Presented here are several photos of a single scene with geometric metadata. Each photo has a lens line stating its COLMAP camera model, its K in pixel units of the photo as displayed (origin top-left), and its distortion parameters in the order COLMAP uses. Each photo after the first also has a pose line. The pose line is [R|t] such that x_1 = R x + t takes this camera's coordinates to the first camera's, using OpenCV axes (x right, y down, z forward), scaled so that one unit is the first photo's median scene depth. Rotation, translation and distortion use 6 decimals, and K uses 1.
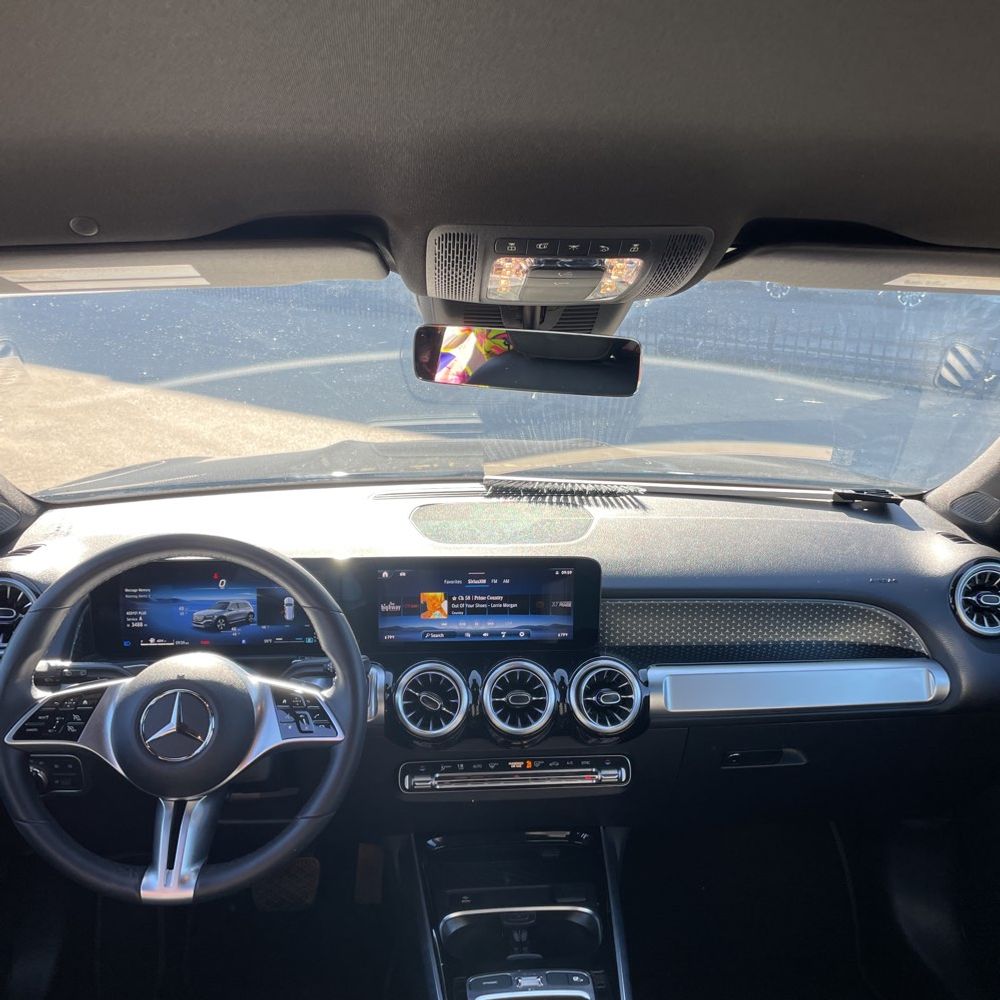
lens RADIAL K [[1008.9, 0, 491.9], [0, 1008.9, 494.8], [0, 0, 1]] dist [0.043465, 0.000000]
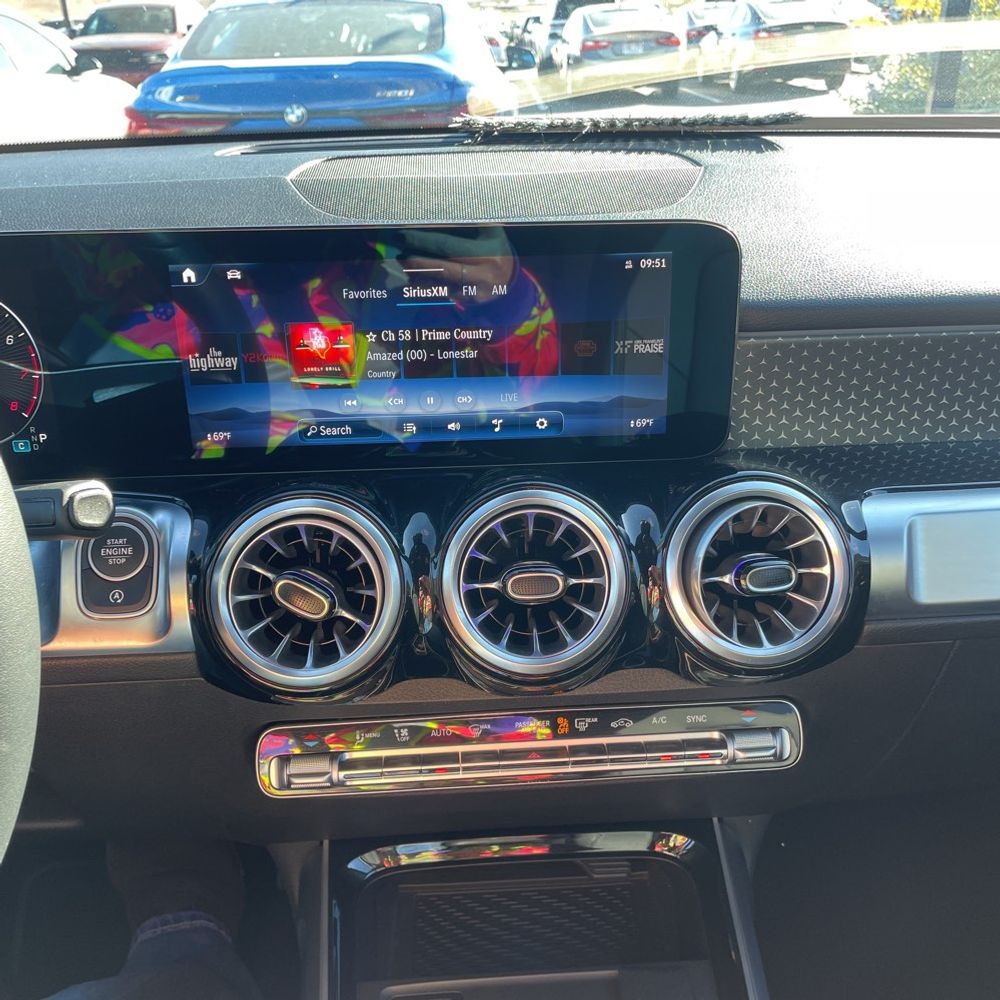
lens RADIAL K [[1008.9, 0, 493.6], [0, 1008.9, 510.8], [0, 0, 1]] dist [0.043465, 0.000000]
pose [[0.998975, -0.018201, -0.041444, 0.027655], [0.025595, 0.982301, 0.185554, 0.100320], [0.037334, -0.186425, 0.981760, 0.614323]]
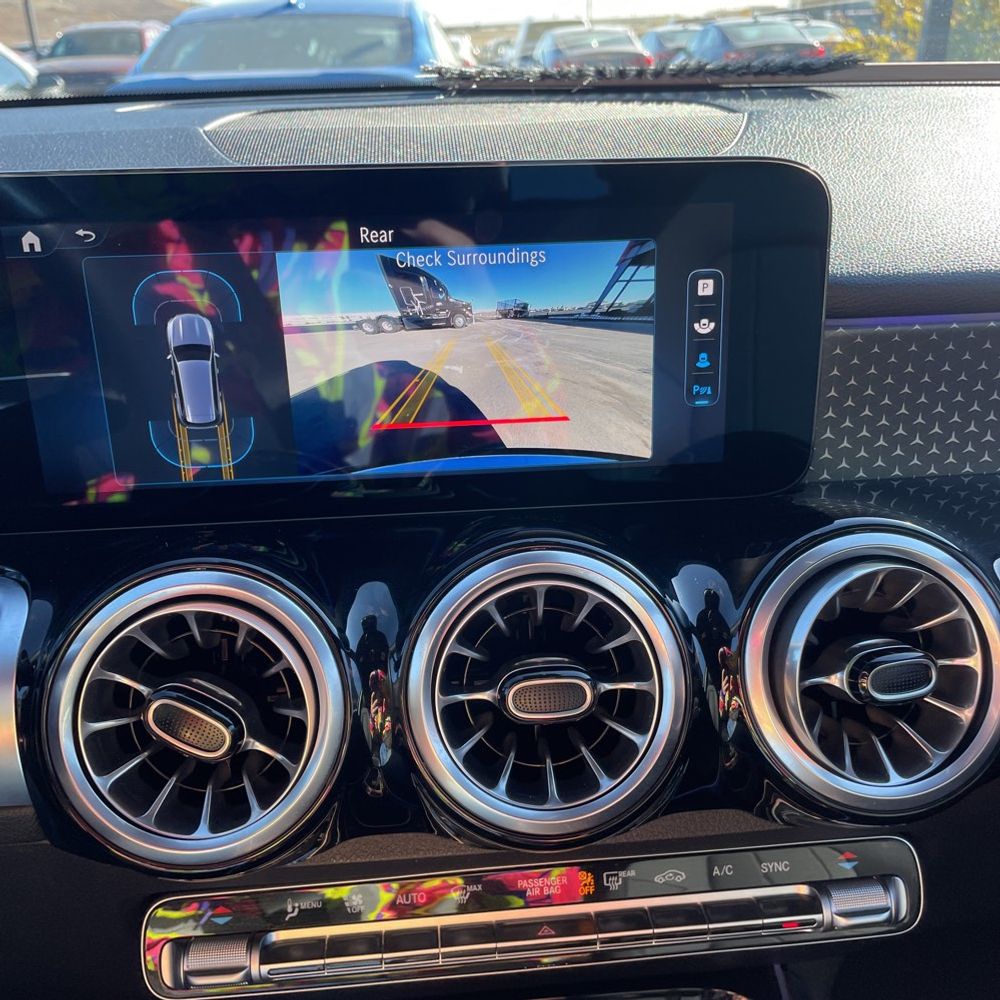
lens RADIAL K [[1008.9, 0, 502.8], [0, 1008.9, 497.3], [0, 0, 1]] dist [0.043465, 0.000000]
pose [[0.999371, -0.034089, -0.009764, 0.019580], [0.035180, 0.987665, 0.152579, 0.111291], [0.004442, -0.152826, 0.988243, 0.742679]]
